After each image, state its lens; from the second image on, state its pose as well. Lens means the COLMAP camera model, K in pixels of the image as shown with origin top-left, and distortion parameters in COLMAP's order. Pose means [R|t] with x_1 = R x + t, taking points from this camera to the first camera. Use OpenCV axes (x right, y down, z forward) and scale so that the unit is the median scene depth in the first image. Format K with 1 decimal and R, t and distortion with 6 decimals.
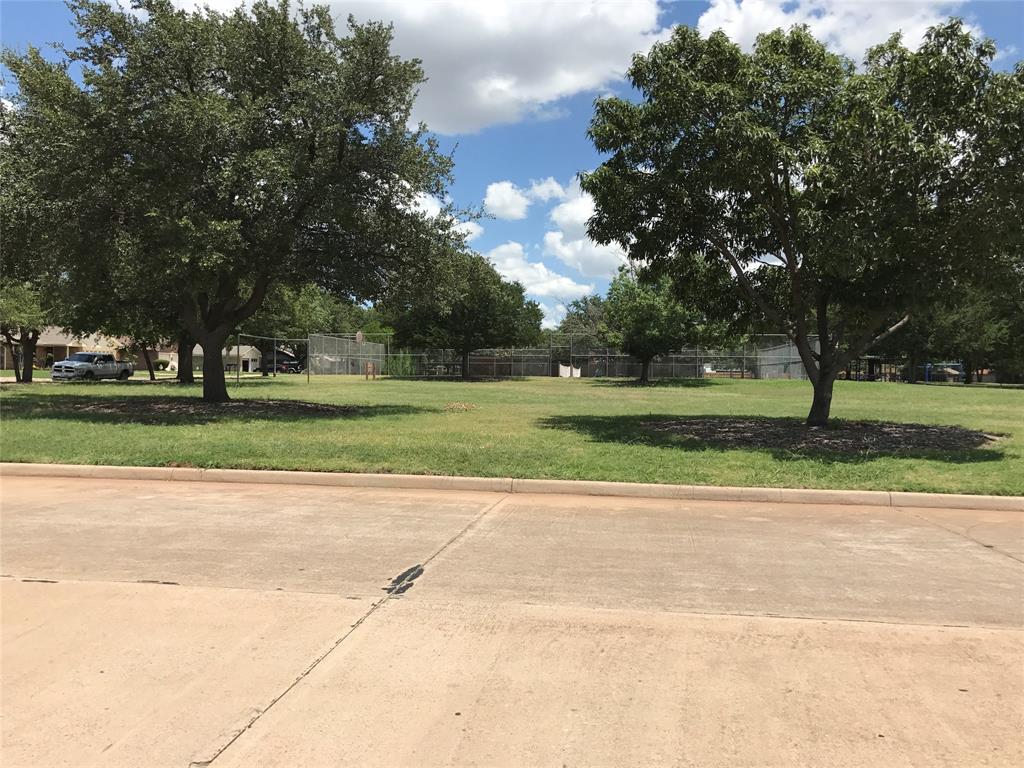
lens RADIAL K [[841.8, 0, 508.9], [0, 841.8, 380.6], [0, 0, 1]] dist [0.033463, -0.046340]
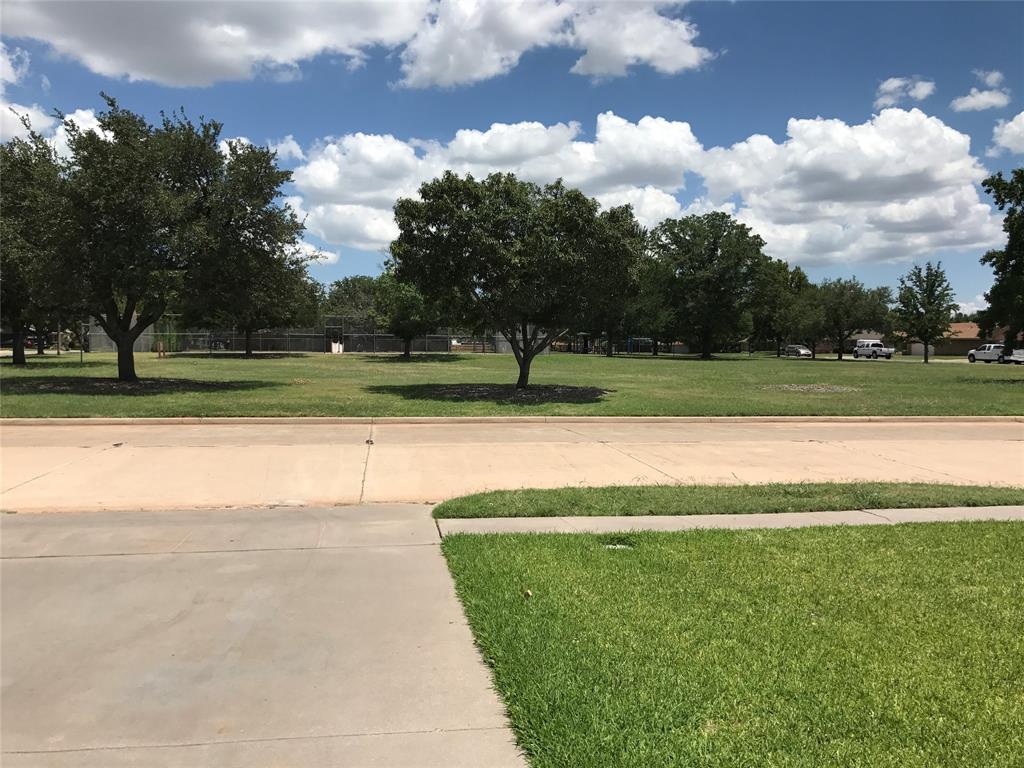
lens RADIAL K [[841.8, 0, 506.0], [0, 841.8, 384.0], [0, 0, 1]] dist [0.033463, -0.046340]
pose [[0.956733, -0.018200, 0.290398, -0.223430], [0.006474, 0.999126, 0.041291, -0.035537], [-0.290896, -0.037624, 0.956015, -0.830260]]
